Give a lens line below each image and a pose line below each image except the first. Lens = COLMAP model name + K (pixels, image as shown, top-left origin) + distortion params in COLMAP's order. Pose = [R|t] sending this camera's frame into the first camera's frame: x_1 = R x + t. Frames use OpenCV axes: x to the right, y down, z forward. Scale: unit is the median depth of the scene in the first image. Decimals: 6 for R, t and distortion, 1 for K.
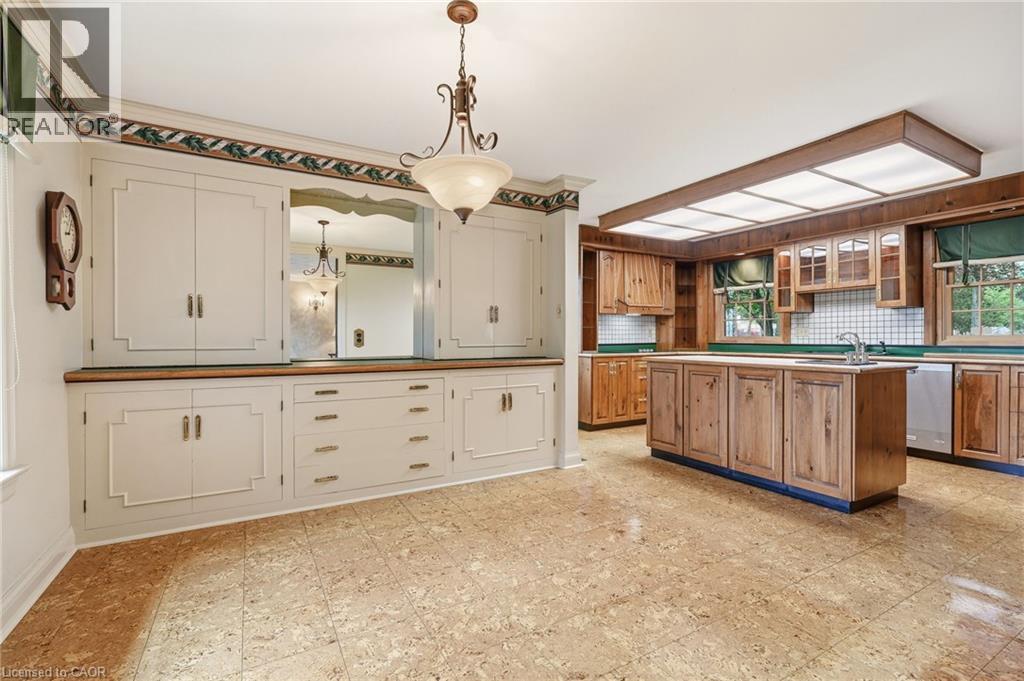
lens RADIAL K [[462.0, 0, 512.0], [0, 462.0, 340.5], [0, 0, 1]] dist [0.001070, 0.001172]
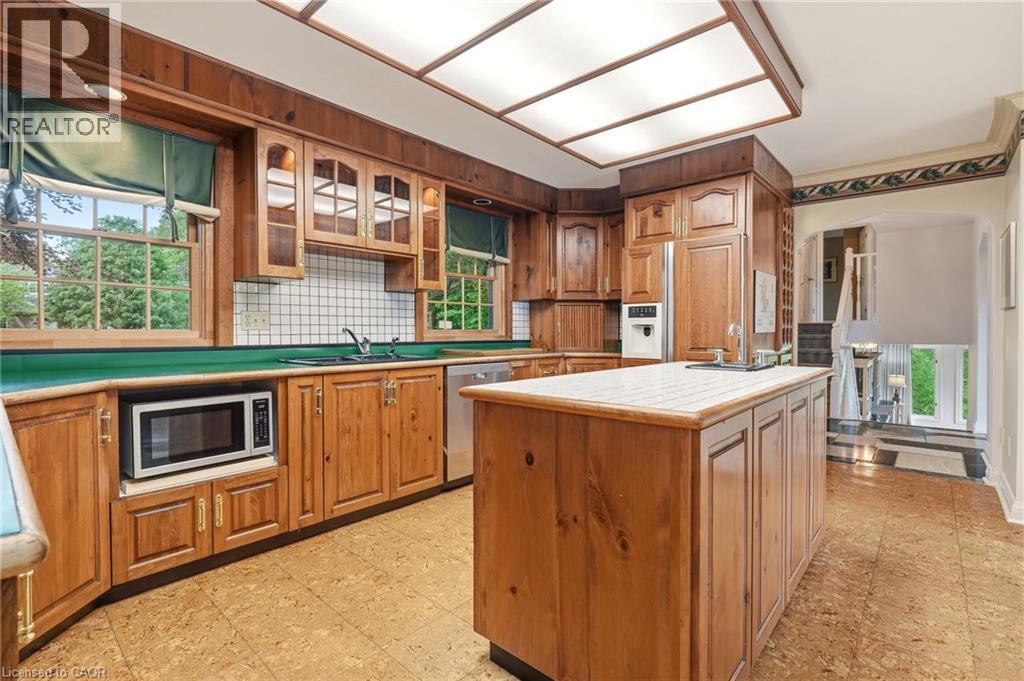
lens RADIAL K [[470.8, 0, 512.0], [0, 470.8, 340.5], [0, 0, 1]] dist [-0.004459, 0.000380]
pose [[-0.308896, -0.013724, 0.950997, 0.077644], [0.008526, 0.999816, 0.017198, -0.004638], [-0.951058, 0.013421, -0.308722, 1.076216]]
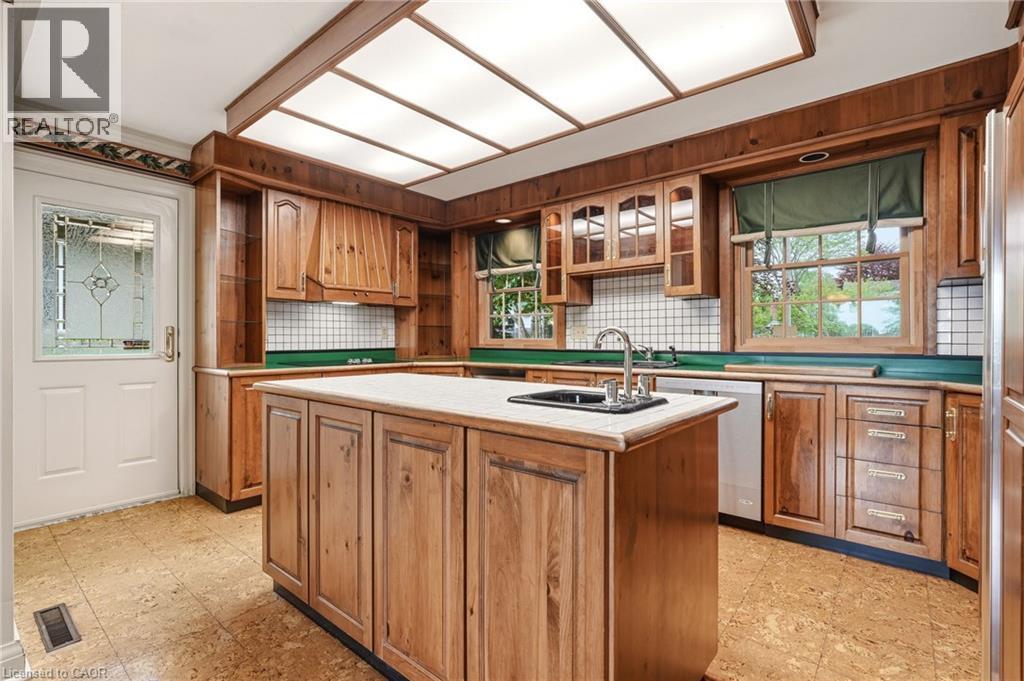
lens RADIAL K [[470.8, 0, 512.0], [0, 470.8, 340.5], [0, 0, 1]] dist [-0.004459, 0.000380]
pose [[0.938522, 0.000720, 0.345218, 0.337859], [0.000816, 0.999990, -0.004304, -0.003967], [-0.345218, 0.004321, 0.938513, 0.428739]]
